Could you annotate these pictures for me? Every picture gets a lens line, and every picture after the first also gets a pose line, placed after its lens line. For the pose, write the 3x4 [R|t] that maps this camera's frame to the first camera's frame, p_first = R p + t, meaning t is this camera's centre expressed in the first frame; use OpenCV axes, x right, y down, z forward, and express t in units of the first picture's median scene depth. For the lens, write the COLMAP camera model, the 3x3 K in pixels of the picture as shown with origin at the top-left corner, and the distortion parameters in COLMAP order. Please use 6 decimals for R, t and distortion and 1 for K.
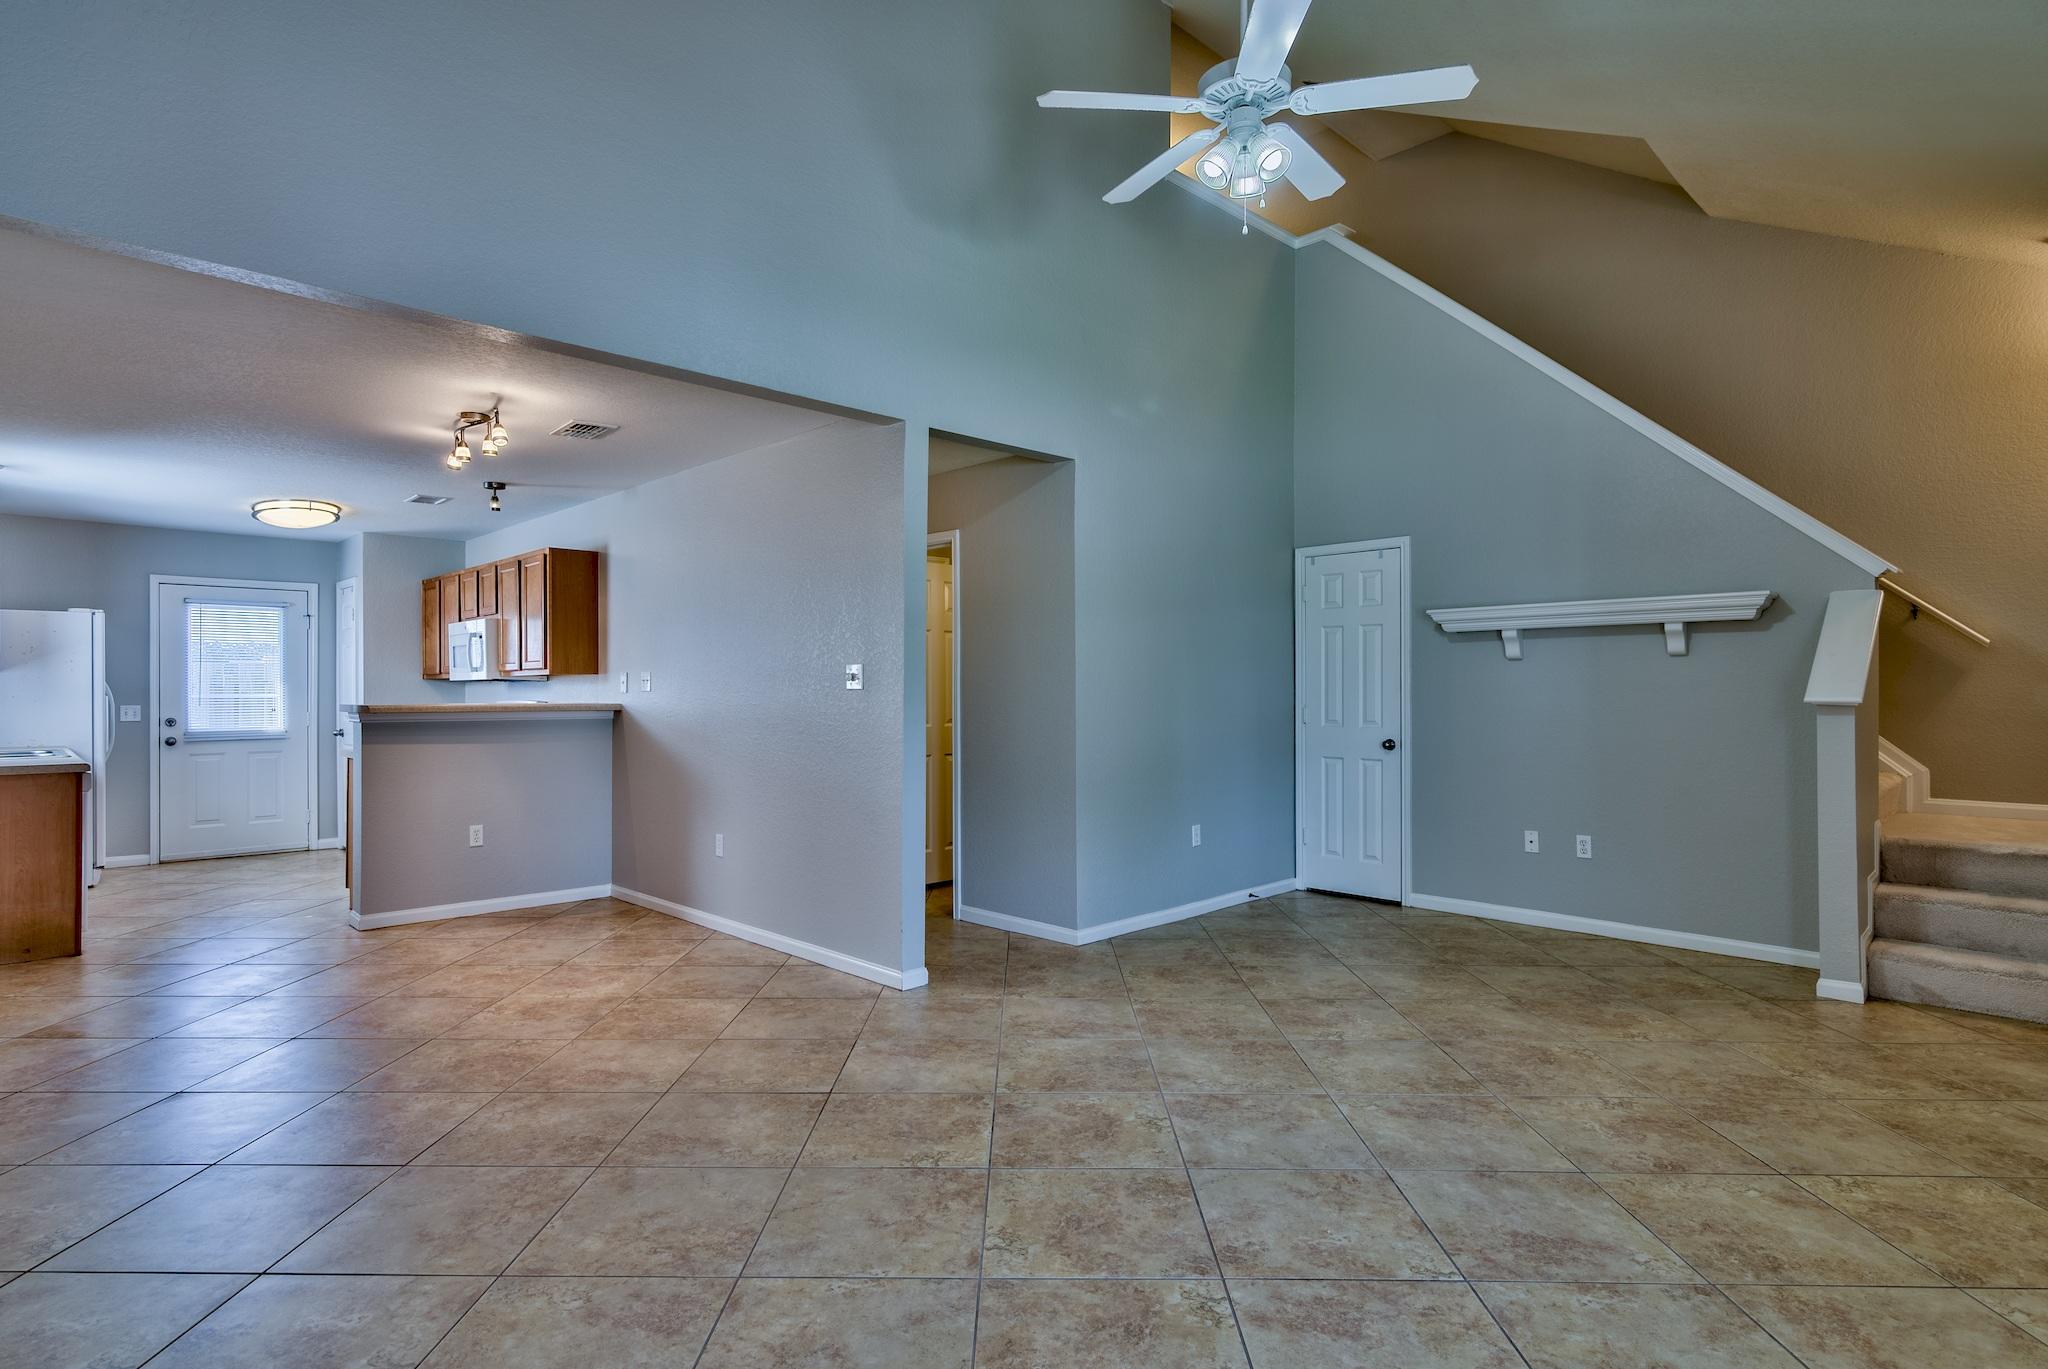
lens RADIAL K [[1040.9, 0, 1014.5], [0, 1040.9, 717.0], [0, 0, 1]] dist [-0.000189, 0.000794]
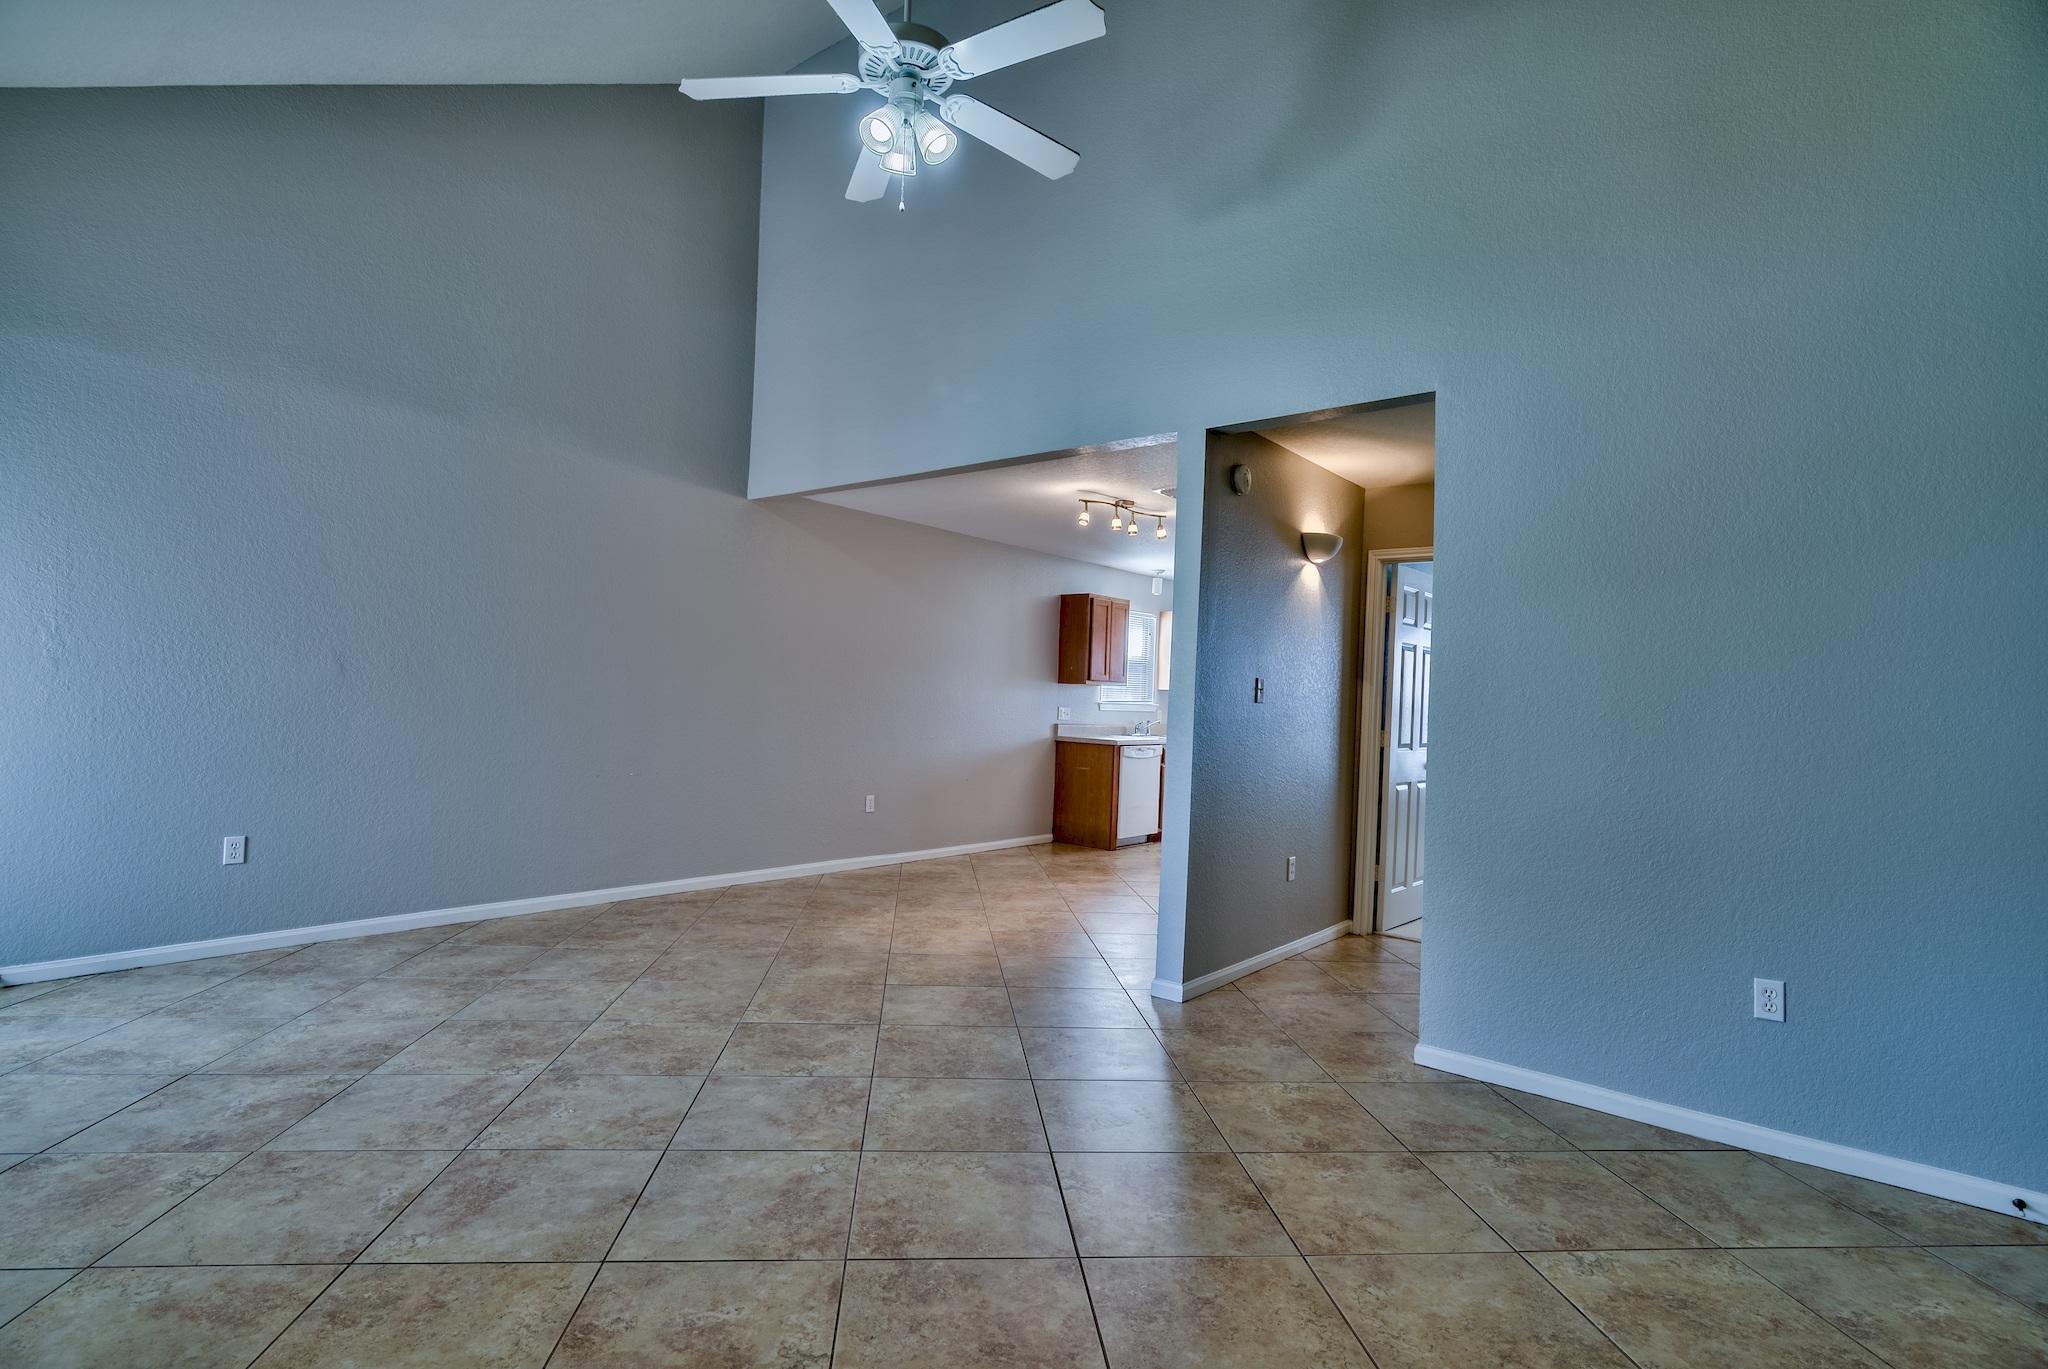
lens RADIAL K [[997.0, 0, 1022.4], [0, 997.0, 715.7], [0, 0, 1]] dist [-0.002635, 0.001500]
pose [[0.106427, 0.024246, -0.994025, 0.679249], [-0.063588, 0.997822, 0.017531, -0.014766], [0.992285, 0.061342, 0.107737, 0.610226]]
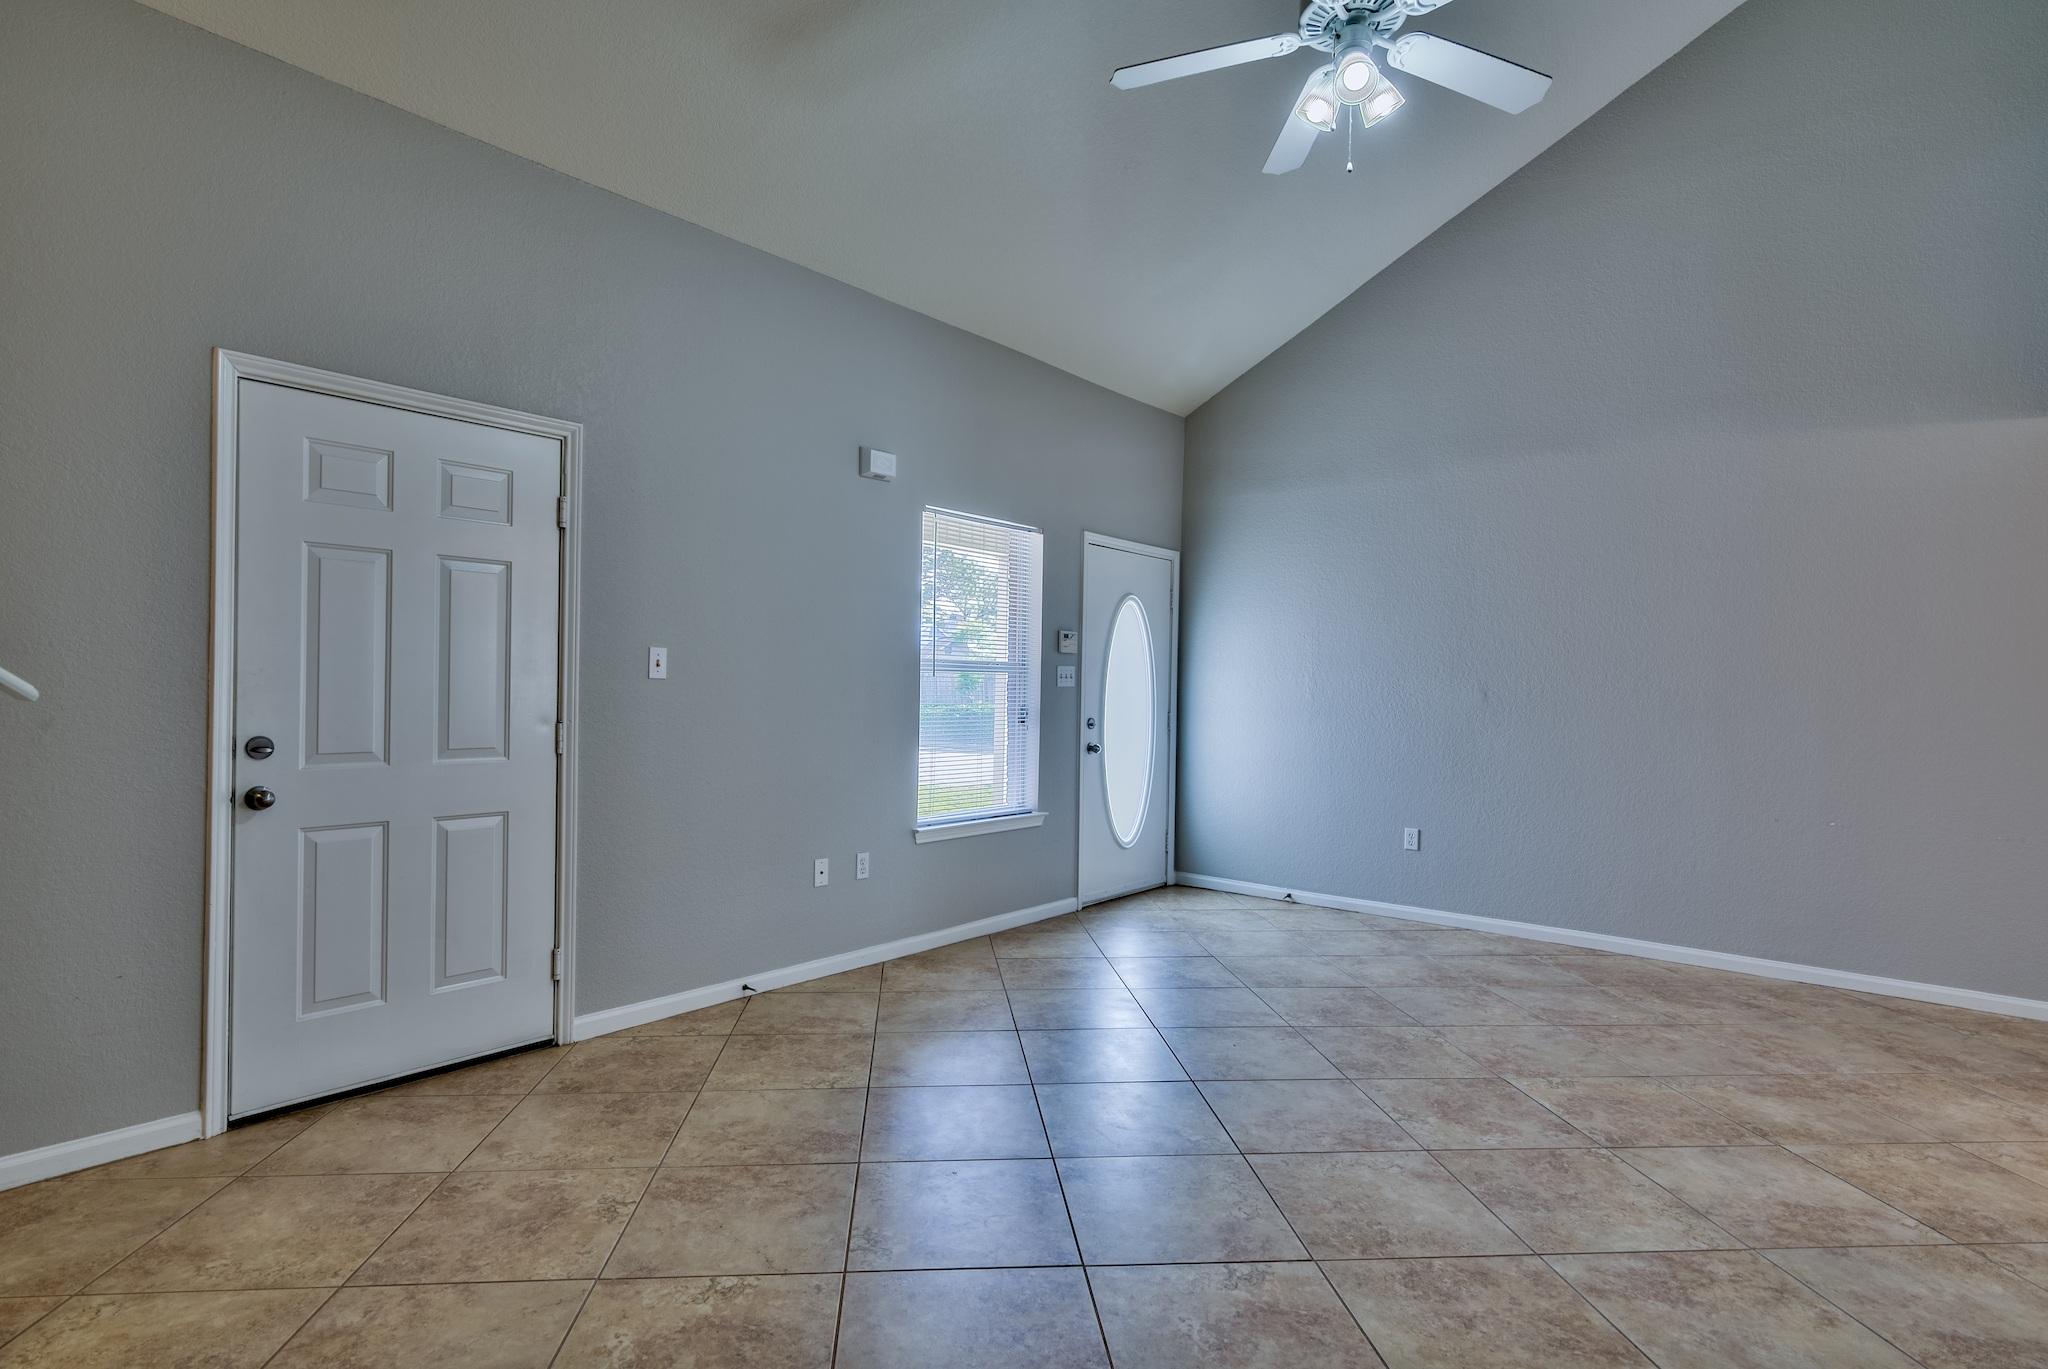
lens RADIAL K [[1043.4, 0, 992.8], [0, 1043.4, 653.8], [0, 0, 1]] dist [-0.000962, -0.000459]
pose [[-0.996020, -0.020283, -0.086796, 0.354930], [-0.019681, 0.999776, -0.007784, -0.027367], [0.086935, -0.006045, -0.996196, 1.108843]]
